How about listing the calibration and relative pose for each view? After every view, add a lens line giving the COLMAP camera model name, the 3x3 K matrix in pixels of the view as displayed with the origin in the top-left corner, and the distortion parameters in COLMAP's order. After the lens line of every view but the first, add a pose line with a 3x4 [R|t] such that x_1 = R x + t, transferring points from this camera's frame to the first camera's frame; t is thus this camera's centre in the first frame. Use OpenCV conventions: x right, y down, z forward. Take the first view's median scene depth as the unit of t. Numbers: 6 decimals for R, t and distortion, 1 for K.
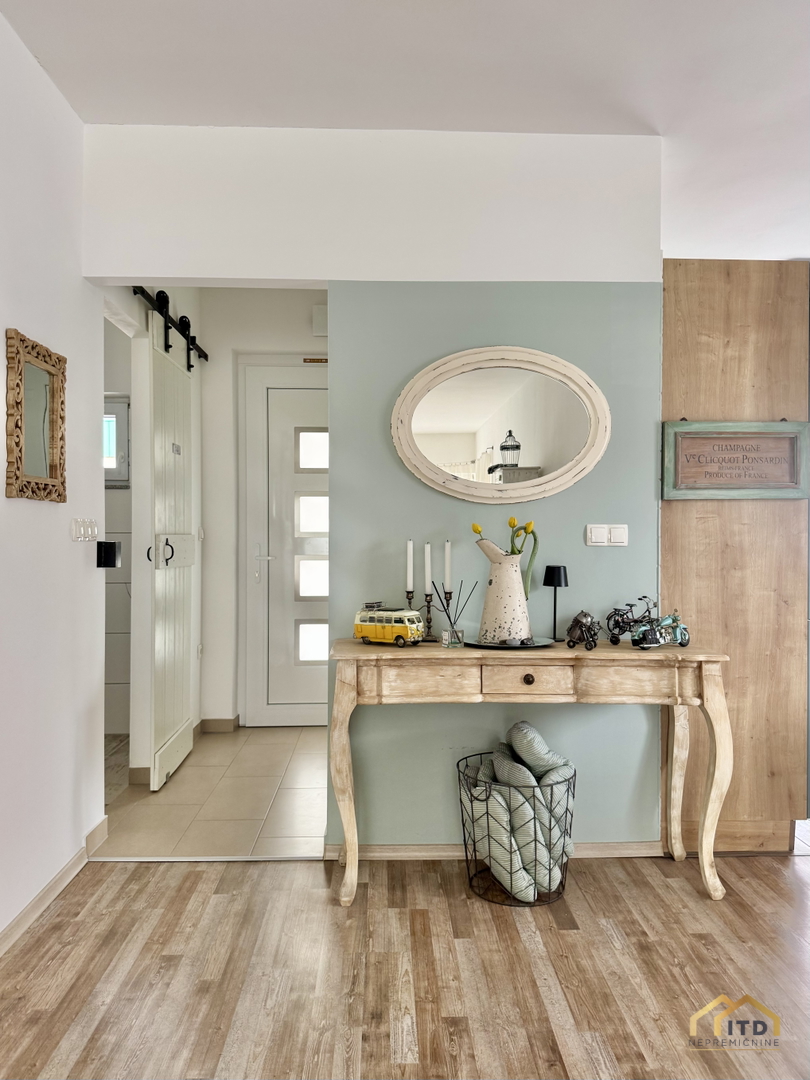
lens RADIAL K [[799.2, 0, 405.0], [0, 799.2, 540.0], [0, 0, 1]] dist [0.095845, -0.150733]
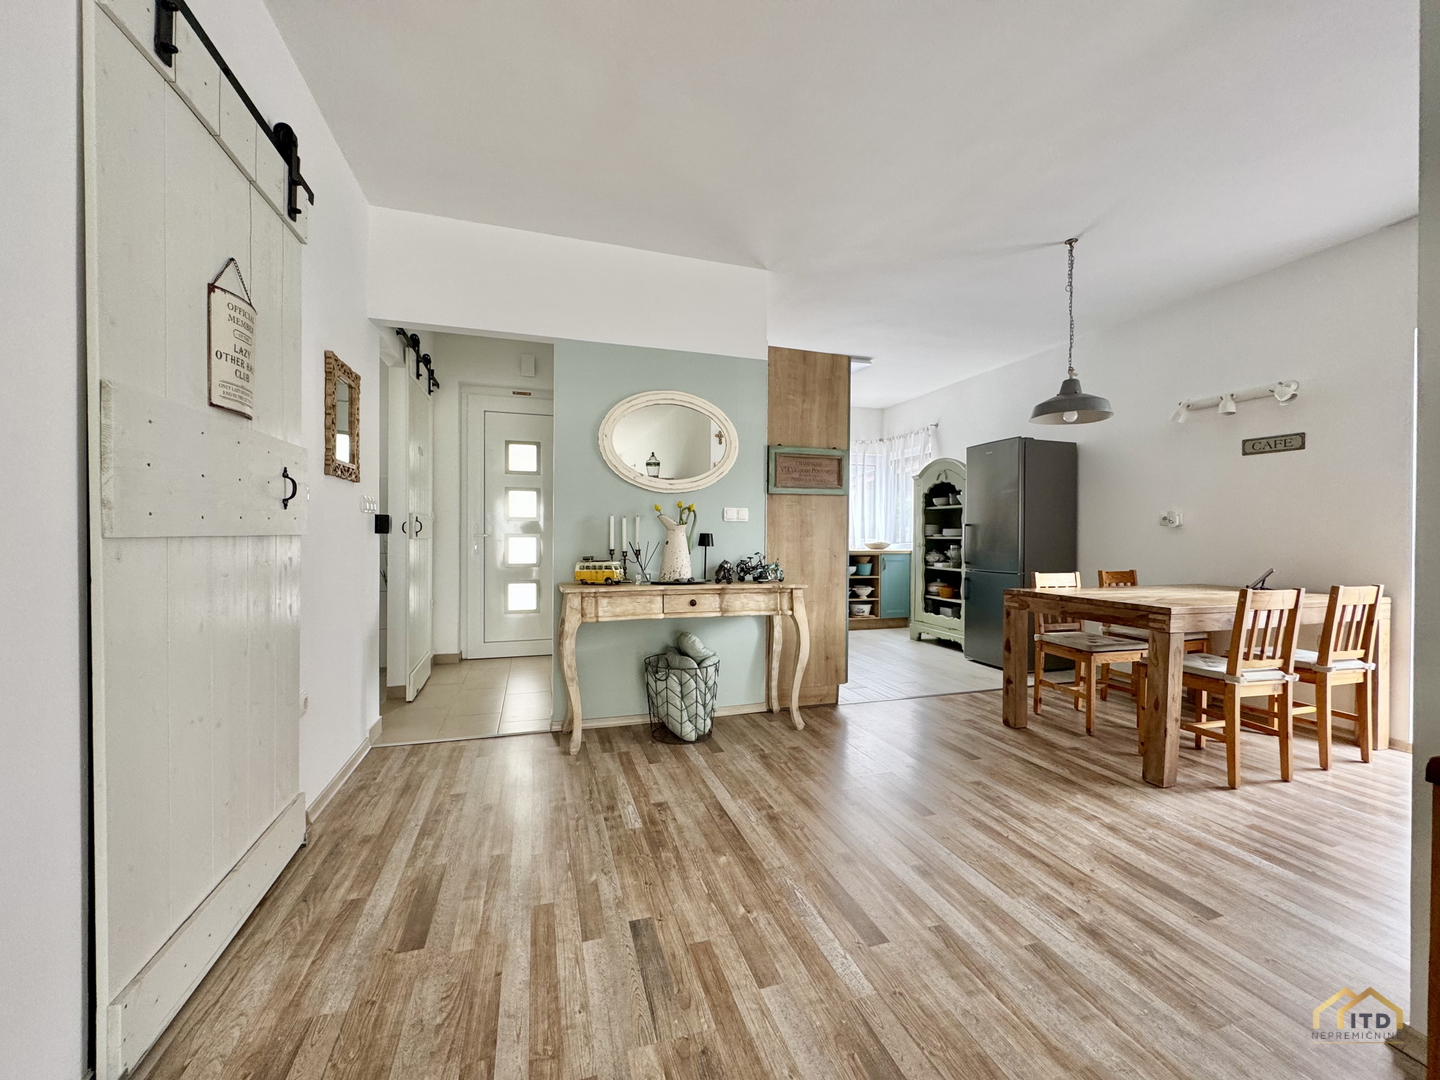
lens RADIAL K [[576.5, 0, 720.0], [0, 576.5, 540.0], [0, 0, 1]] dist [0.001074, -0.000064]
pose [[0.961096, 0.003142, 0.276196, -0.104087], [-0.004696, 0.999977, 0.004963, 0.042539], [-0.276174, -0.006067, 0.961089, -0.100614]]
